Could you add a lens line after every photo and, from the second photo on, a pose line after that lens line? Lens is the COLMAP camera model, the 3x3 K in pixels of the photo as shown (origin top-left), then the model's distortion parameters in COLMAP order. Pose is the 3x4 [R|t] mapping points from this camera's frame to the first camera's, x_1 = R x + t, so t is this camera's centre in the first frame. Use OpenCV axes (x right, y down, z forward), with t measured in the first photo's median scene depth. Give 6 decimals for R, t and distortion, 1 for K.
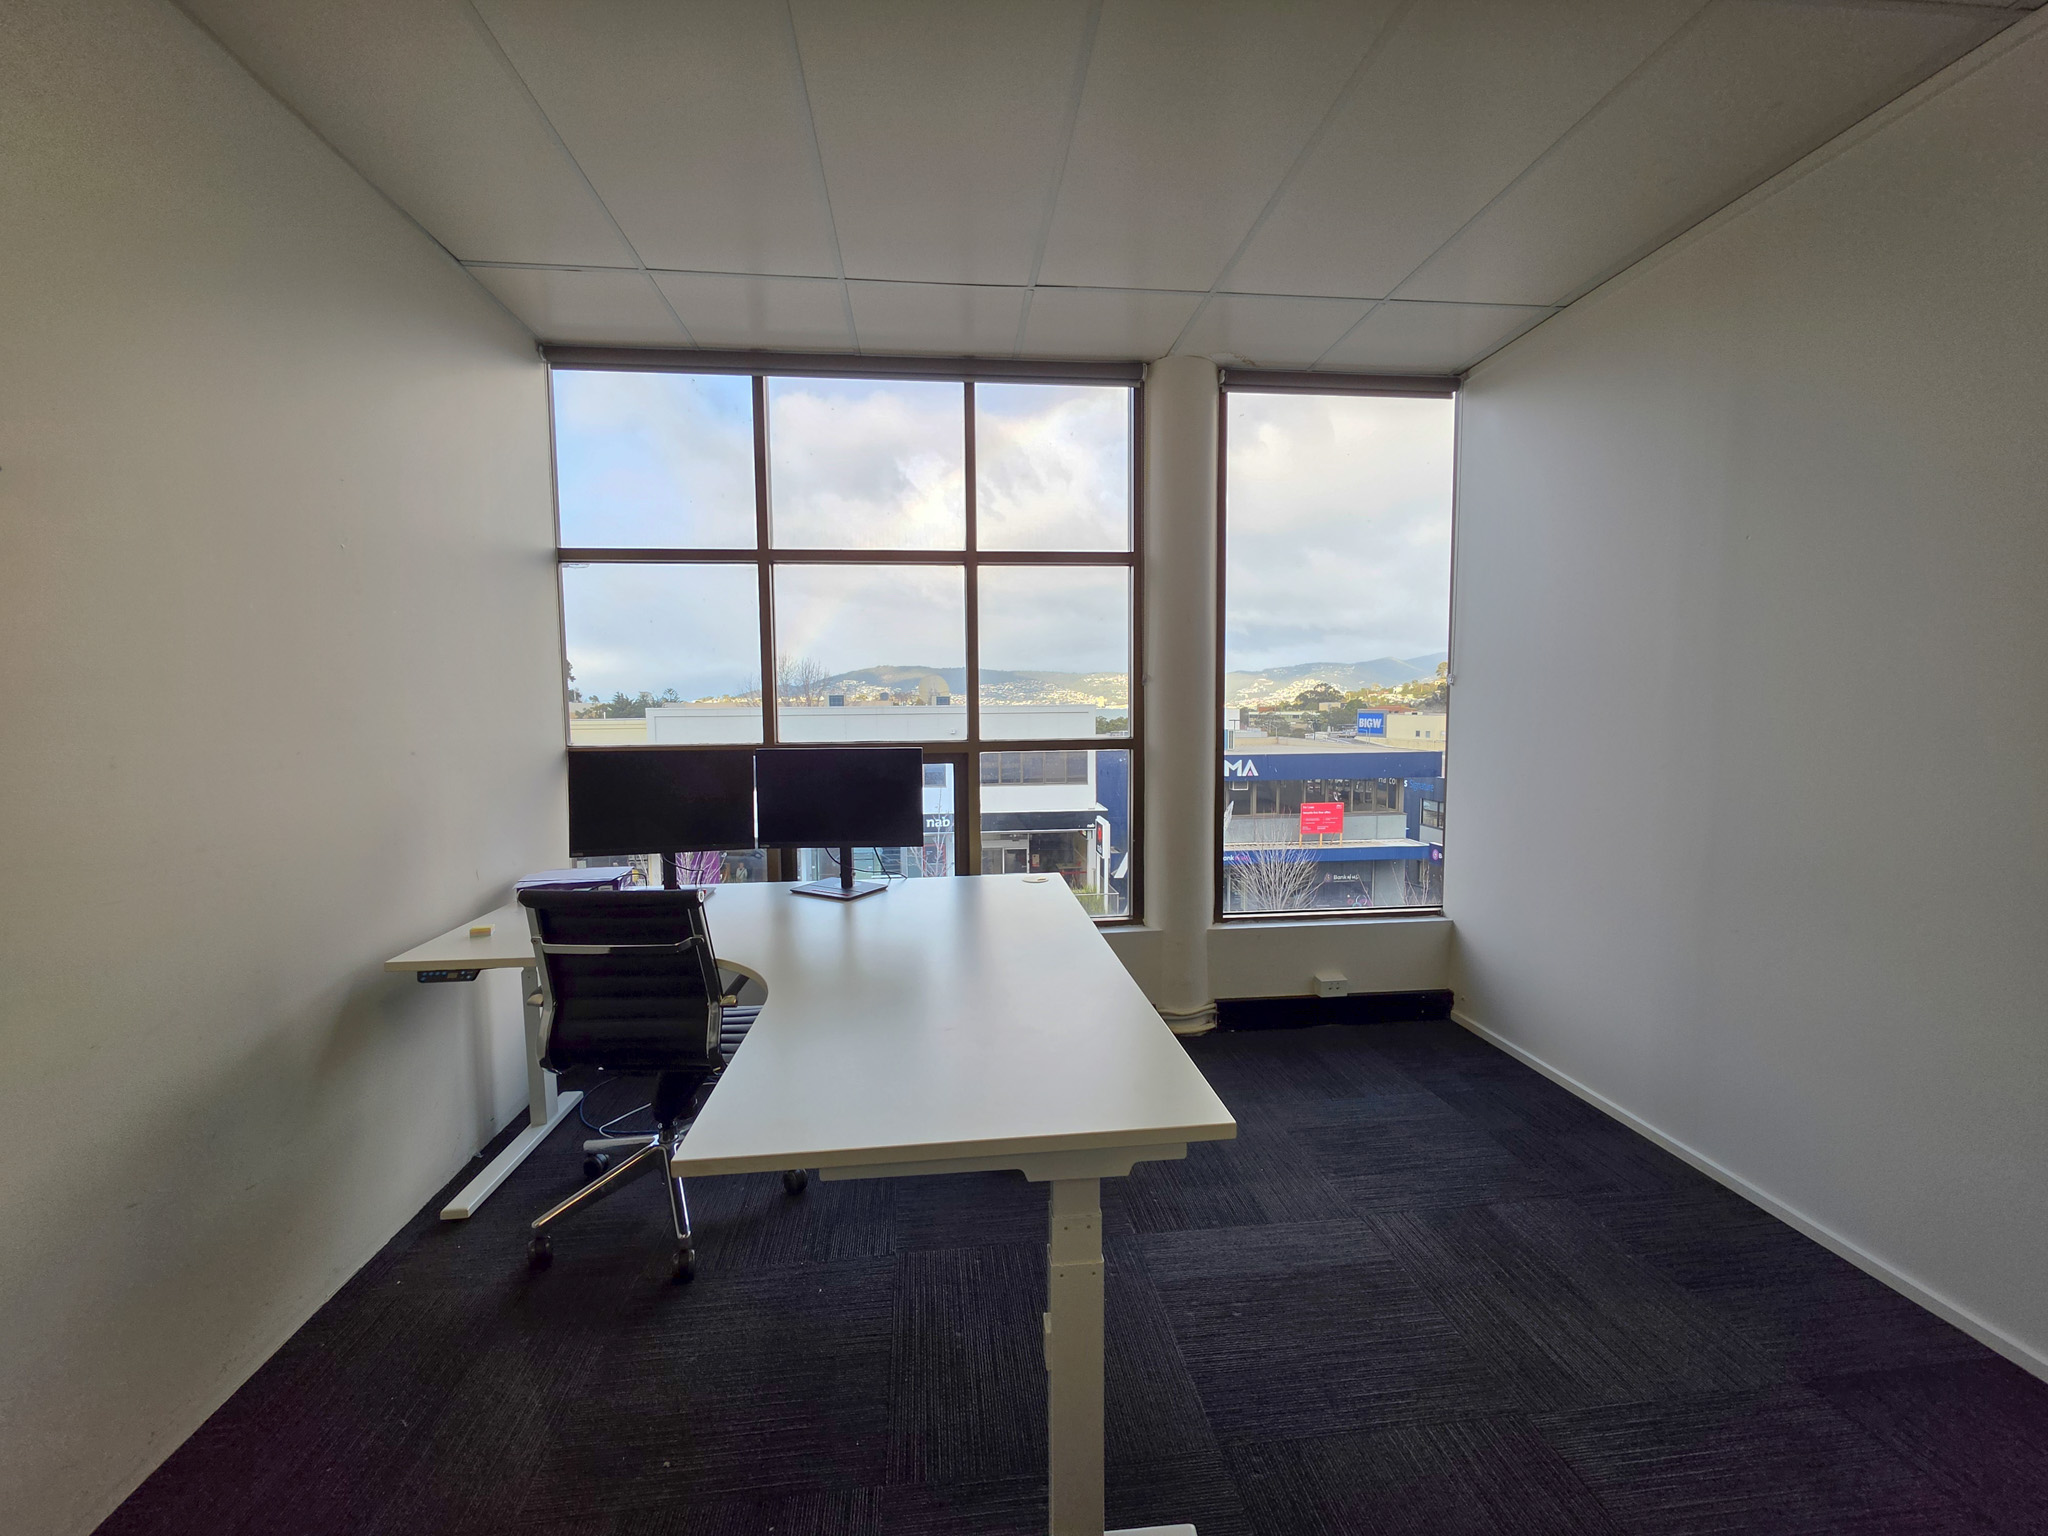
lens RADIAL K [[822.6, 0, 1024.0], [0, 822.6, 768.0], [0, 0, 1]] dist [-0.009637, 0.000087]
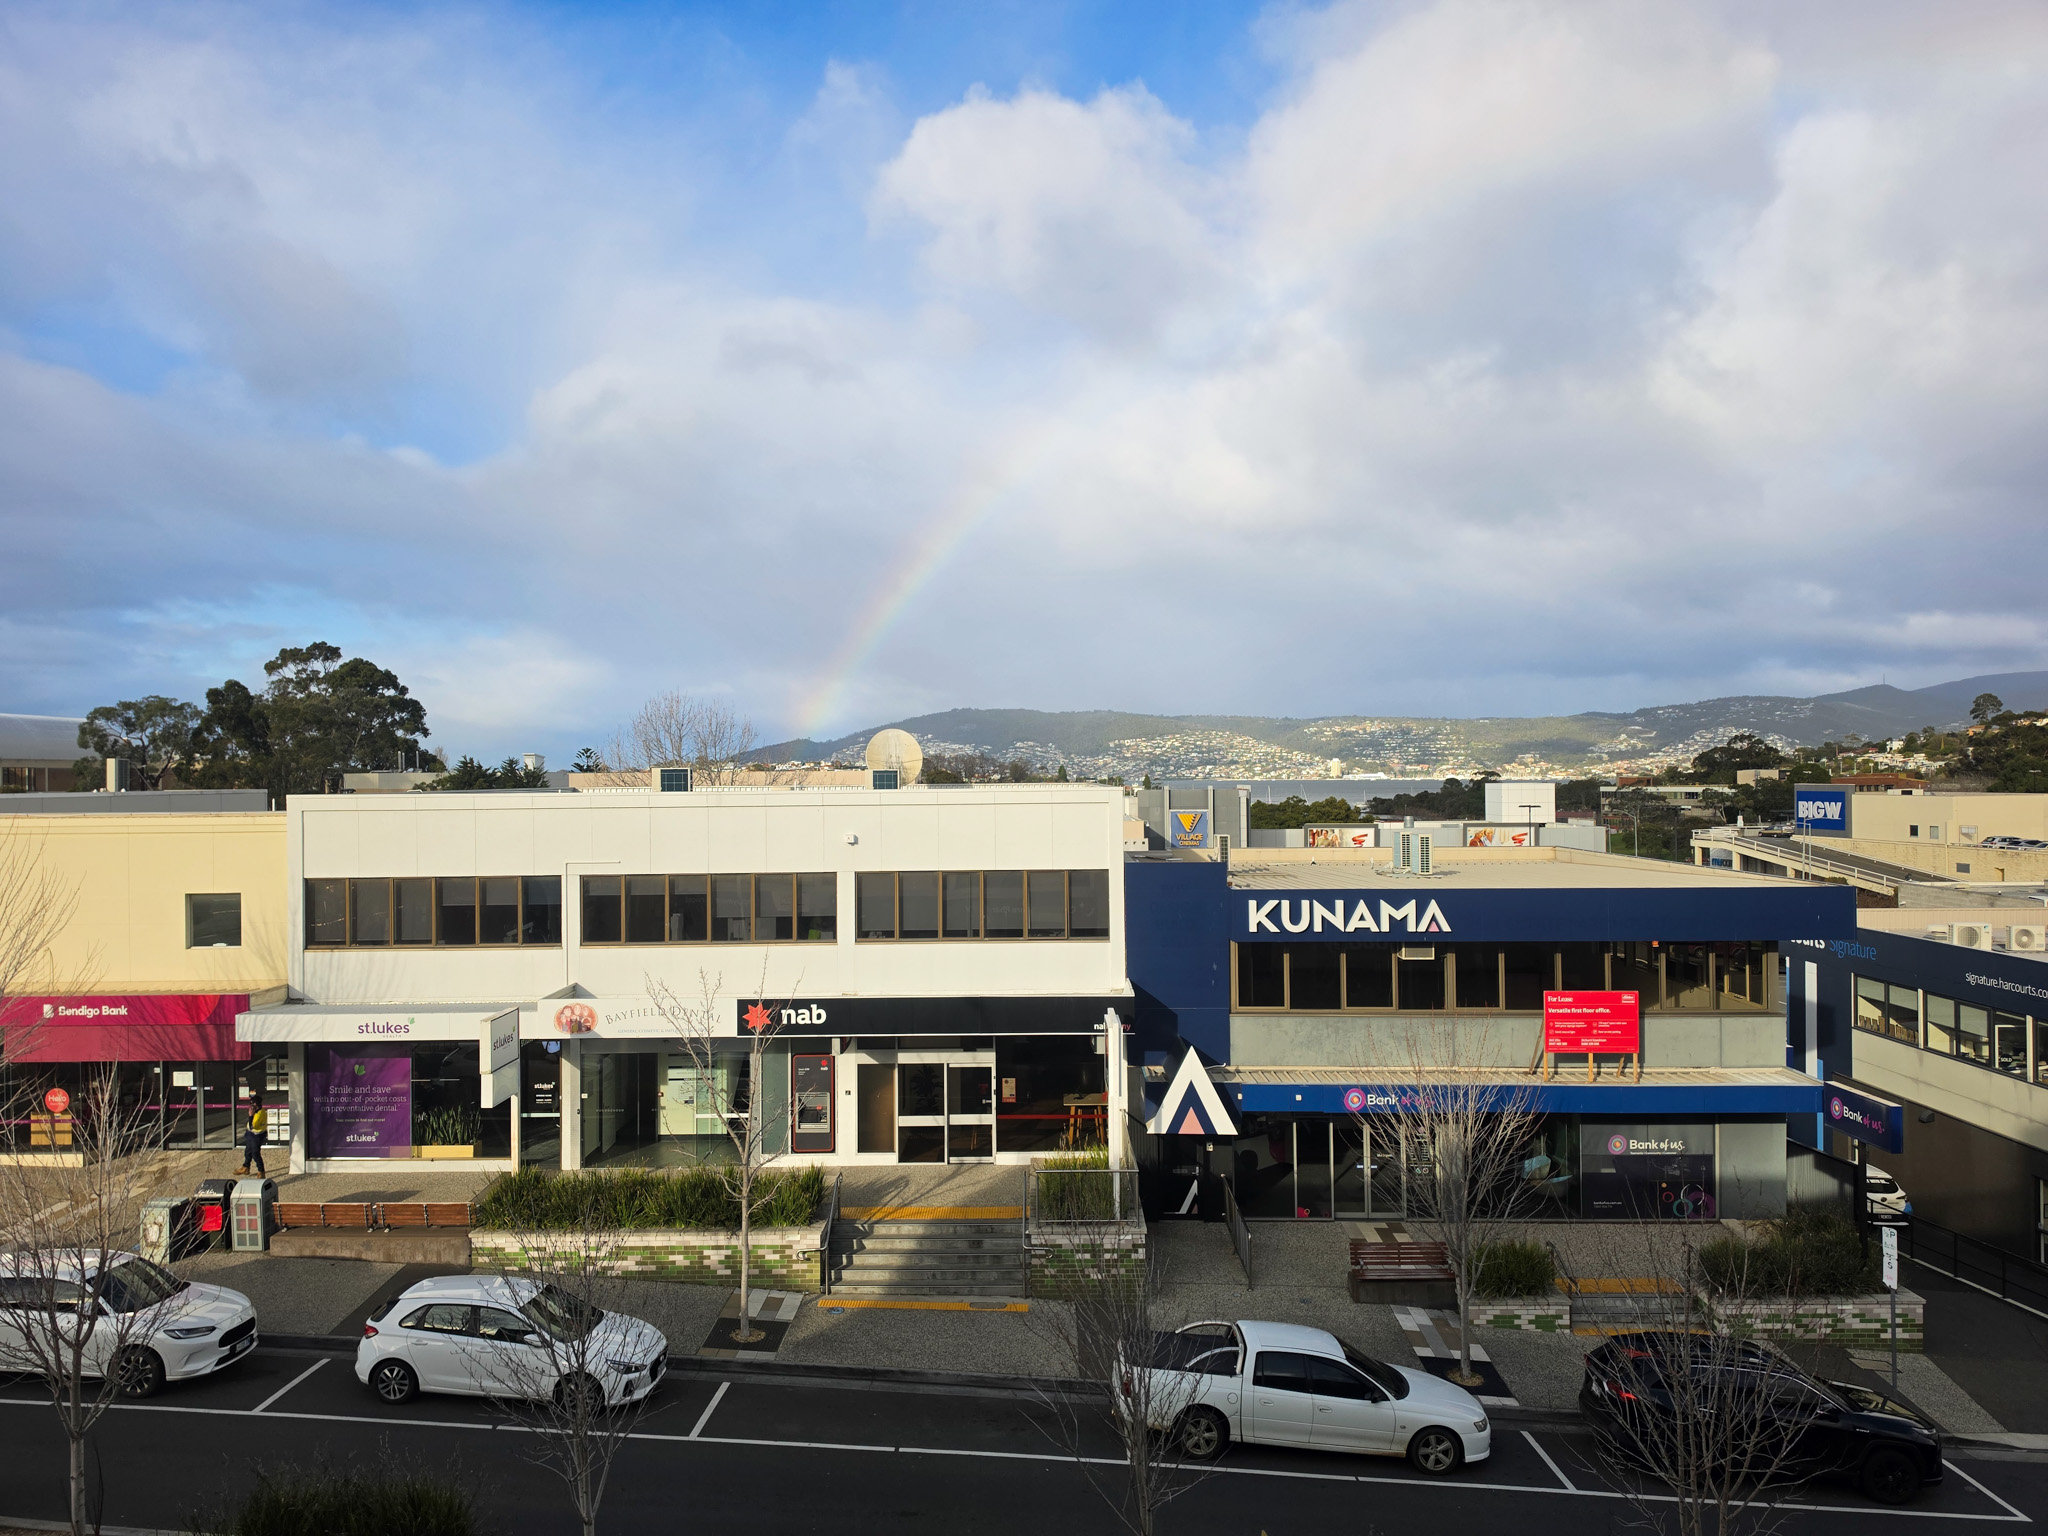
lens RADIAL K [[1396.9, 0, 1024.0], [0, 1396.9, 768.0], [0, 0, 1]] dist [0.129834, -0.188005]
pose [[0.992104, -0.000852, -0.125417, 0.133925], [-0.009199, 0.996789, -0.079544, -0.018852], [0.125082, 0.080069, 0.988910, 0.110846]]
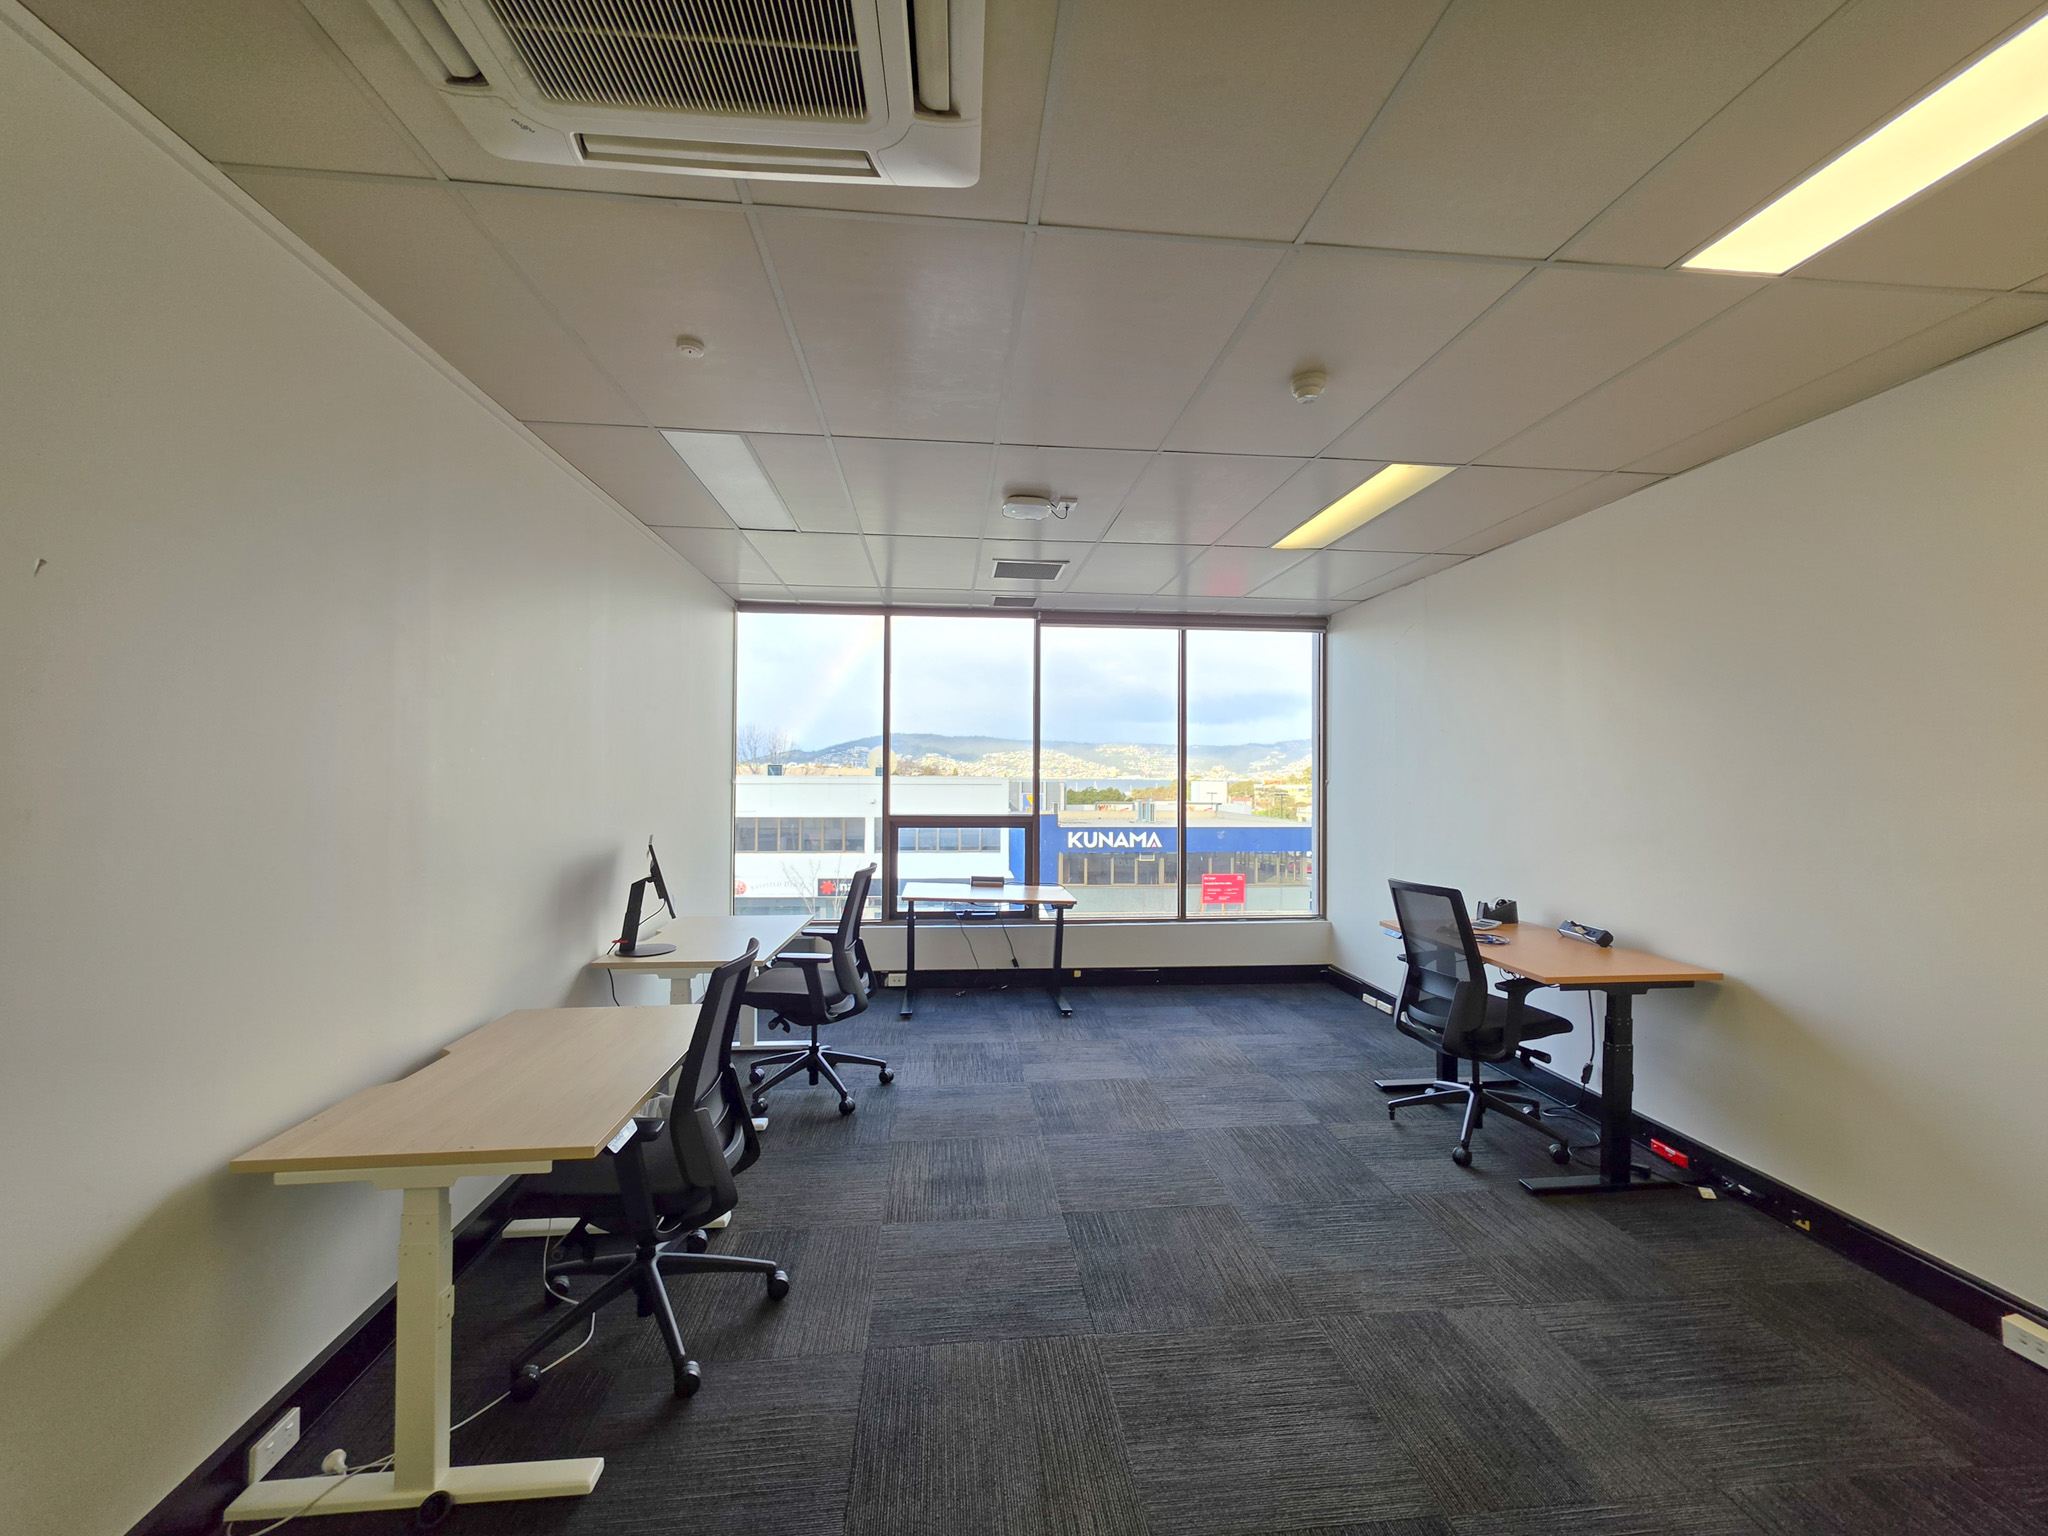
lens RADIAL K [[822.6, 0, 1024.0], [0, 822.6, 768.0], [0, 0, 1]] dist [-0.009637, 0.000087]
pose [[0.999769, 0.014739, -0.015668, 0.121369], [-0.015999, 0.996369, -0.083619, -0.000870], [0.014379, 0.083851, 0.996375, -0.062139]]
